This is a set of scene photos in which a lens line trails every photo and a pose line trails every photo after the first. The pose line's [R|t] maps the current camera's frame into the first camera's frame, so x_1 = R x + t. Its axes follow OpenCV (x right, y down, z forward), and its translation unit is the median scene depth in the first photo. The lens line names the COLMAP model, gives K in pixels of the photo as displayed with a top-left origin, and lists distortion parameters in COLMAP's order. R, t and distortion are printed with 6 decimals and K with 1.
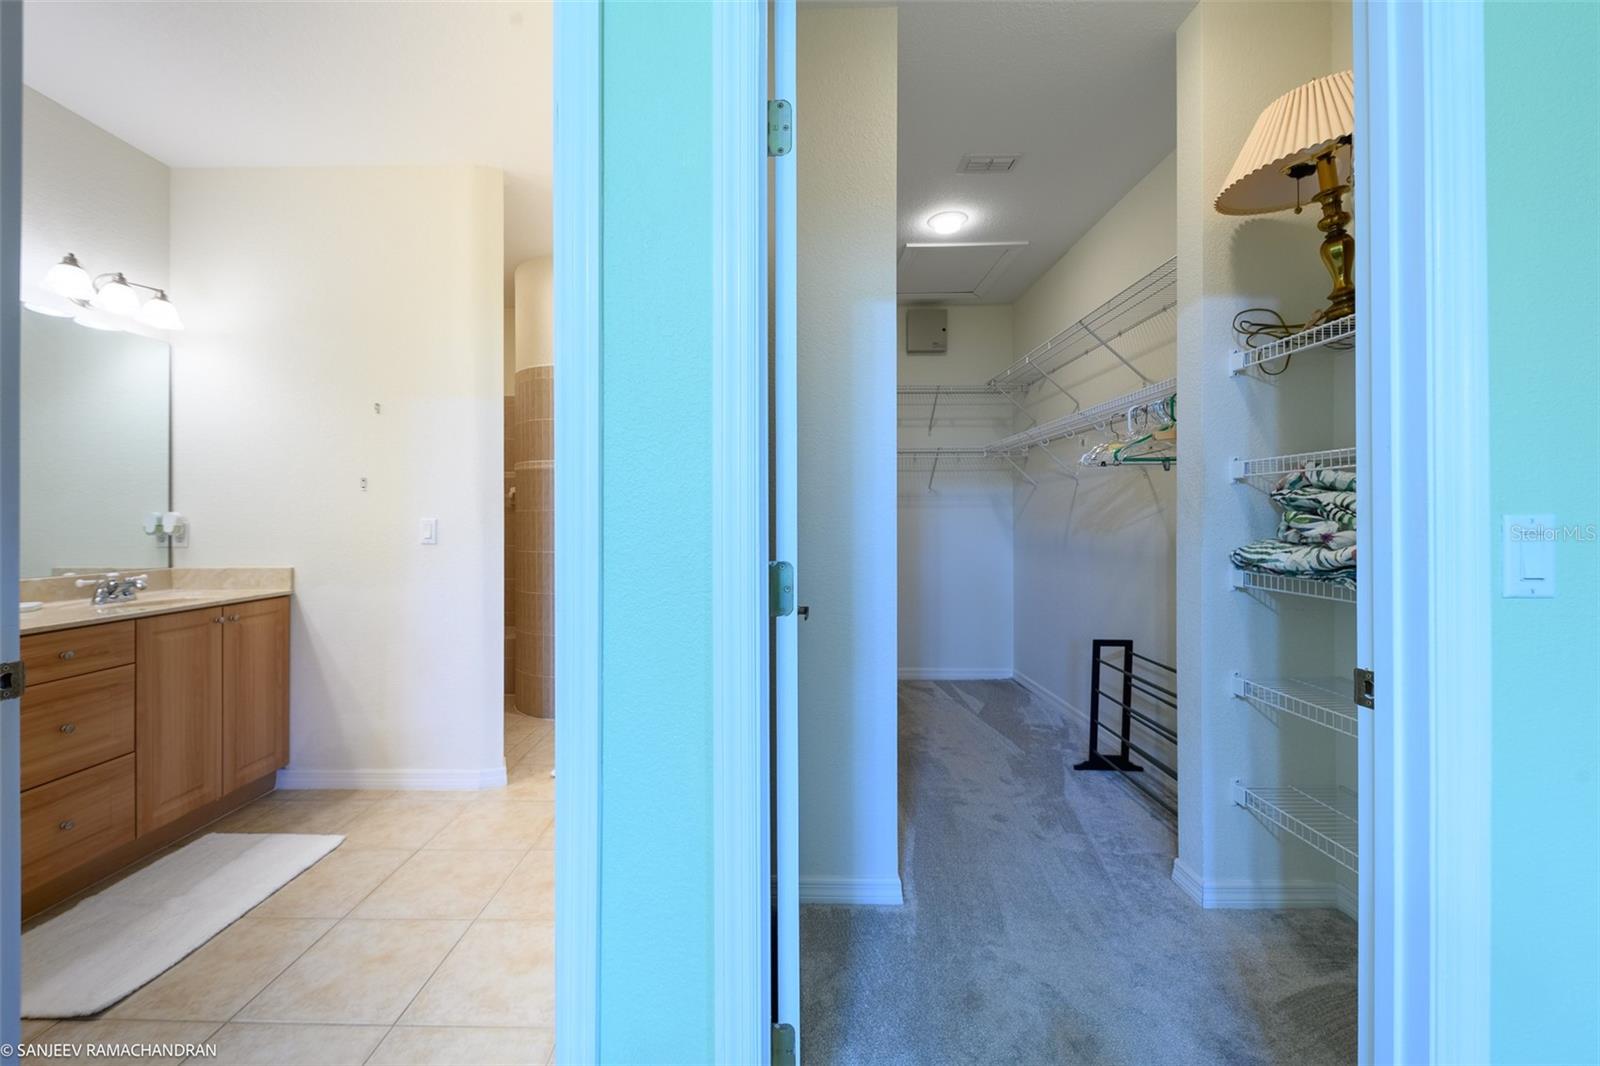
lens RADIAL K [[630.6, 0, 766.2], [0, 630.6, 512.7], [0, 0, 1]] dist [0.012760, -0.008220]
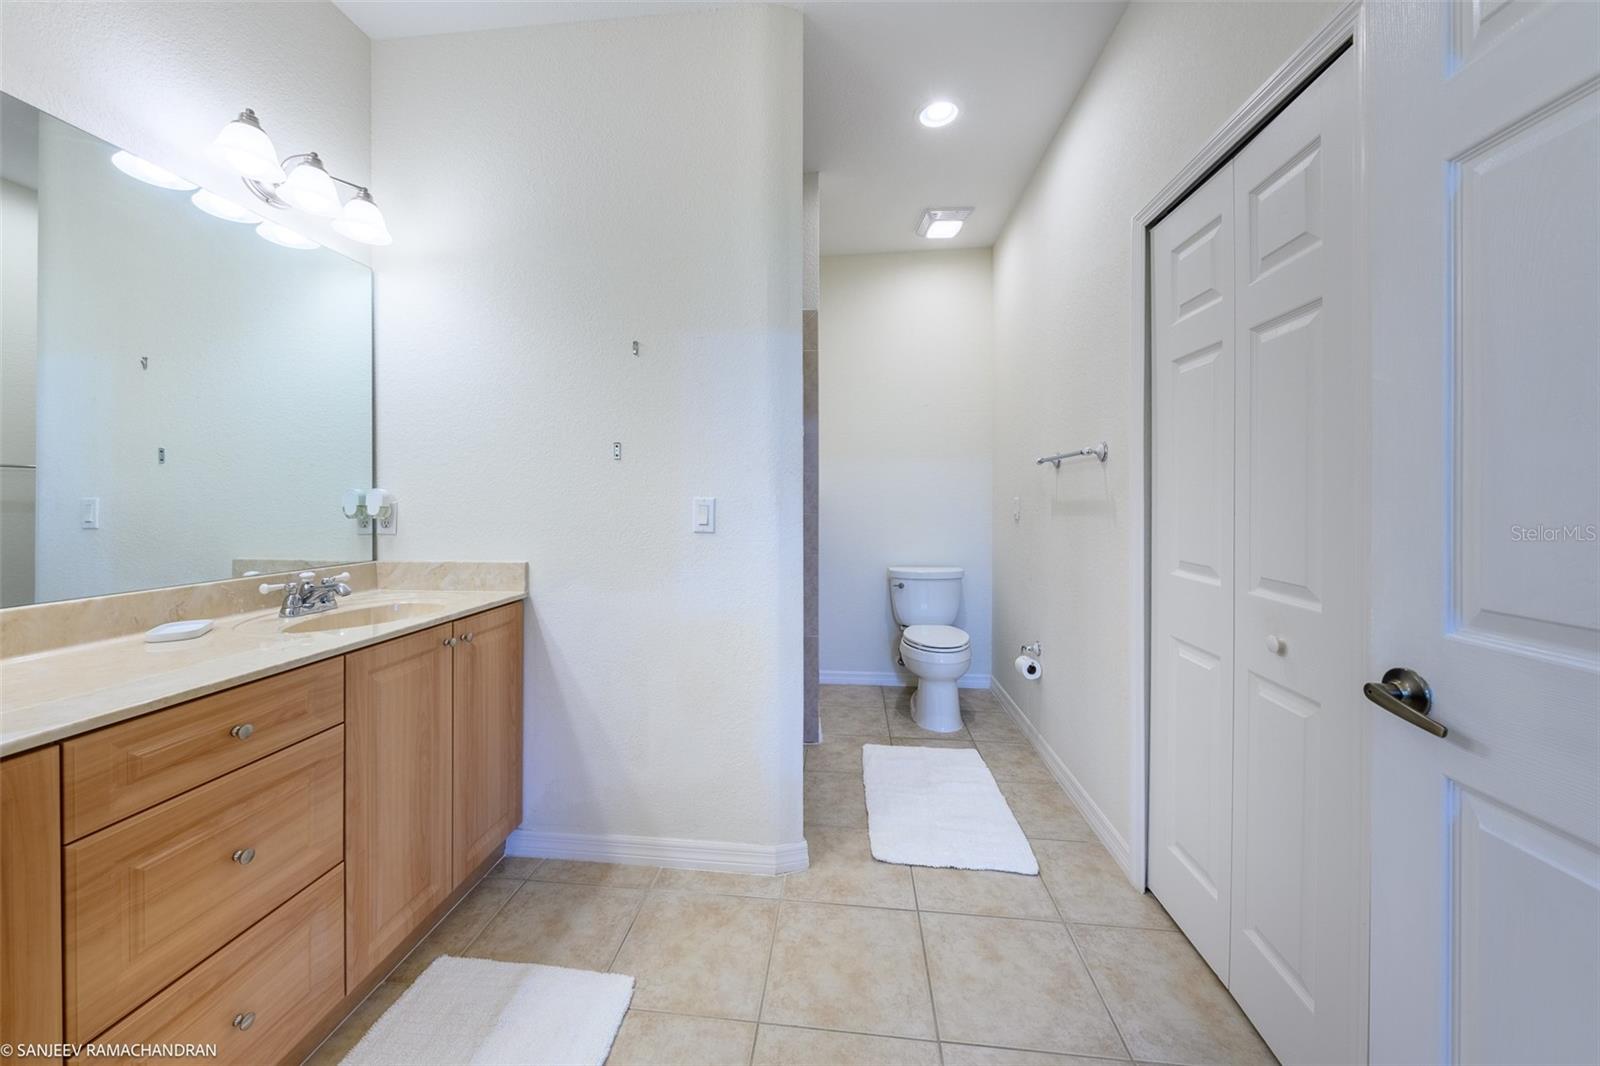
lens RADIAL K [[559.2, 0, 777.3], [0, 559.2, 497.1], [0, 0, 1]] dist [0.013908, -0.007160]
pose [[0.995742, 0.001154, -0.092180, -0.425151], [-0.000564, 0.999979, 0.006425, 0.005099], [0.092186, -0.006346, 0.995722, 0.398018]]
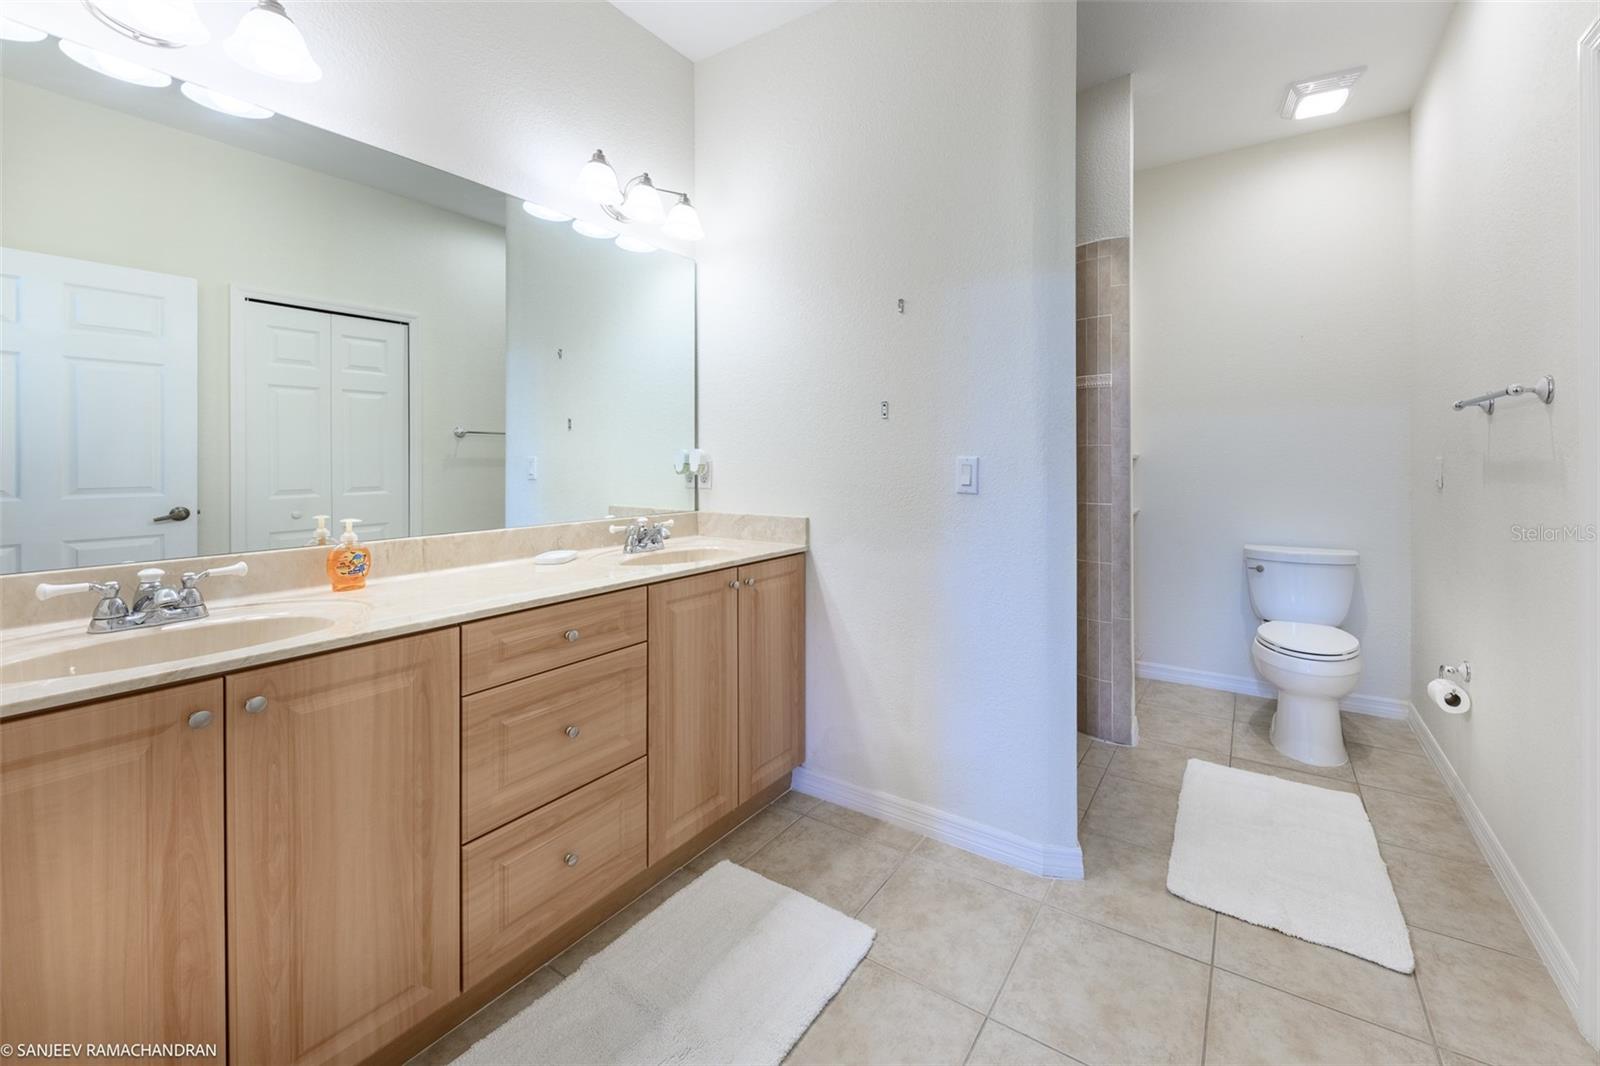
lens RADIAL K [[613.5, 0, 880.0], [0, 613.5, 455.7], [0, 0, 1]] dist [0.009532, -0.004985]
pose [[0.871917, 0.000682, -0.489653, -0.314686], [0.002305, 0.999982, 0.005497, 0.004704], [0.489648, -0.005922, 0.871900, 0.403087]]
